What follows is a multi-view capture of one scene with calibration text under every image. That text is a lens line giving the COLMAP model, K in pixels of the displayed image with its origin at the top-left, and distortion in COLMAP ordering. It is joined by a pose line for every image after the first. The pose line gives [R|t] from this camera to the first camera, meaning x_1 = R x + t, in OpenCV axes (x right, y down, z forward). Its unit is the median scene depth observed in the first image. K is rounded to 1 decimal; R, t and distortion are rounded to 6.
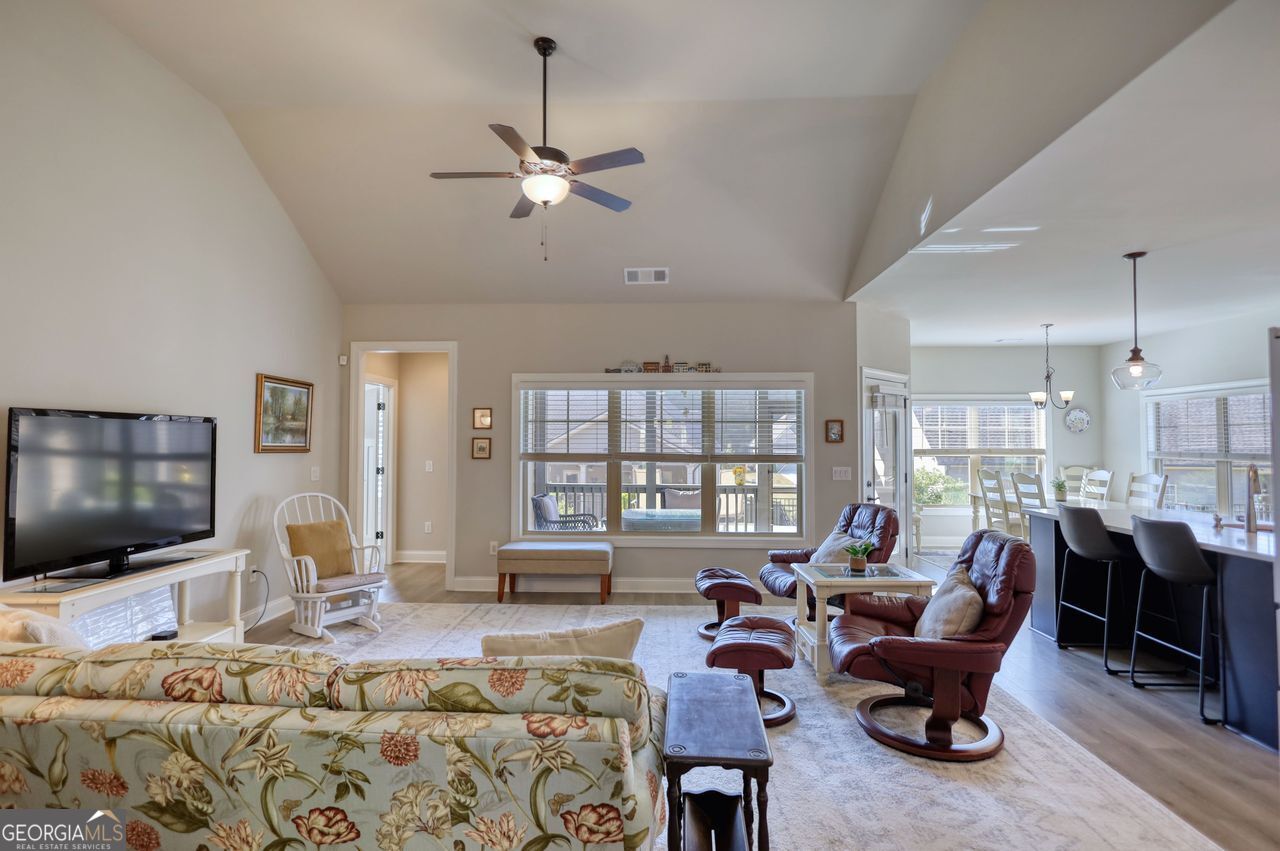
lens RADIAL K [[593.1, 0, 643.6], [0, 593.1, 428.1], [0, 0, 1]] dist [0.003125, 0.000572]
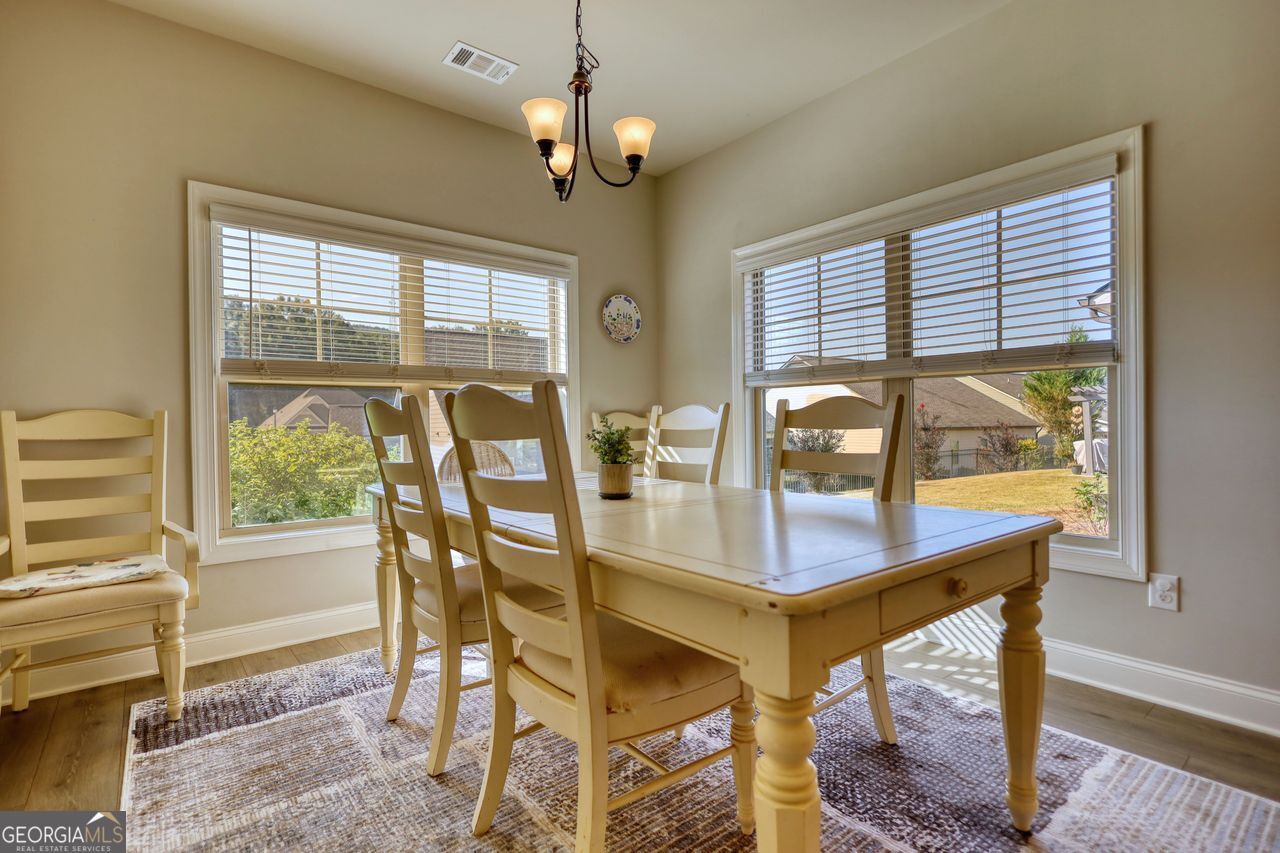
lens RADIAL K [[593.1, 0, 643.6], [0, 593.1, 429.1], [0, 0, 1]] dist [0.003125, 0.000572]
pose [[0.743134, -0.009770, 0.669072, 0.479779], [-0.007807, 0.999699, 0.023269, 0.075649], [-0.669097, -0.022516, 0.742834, 0.718026]]
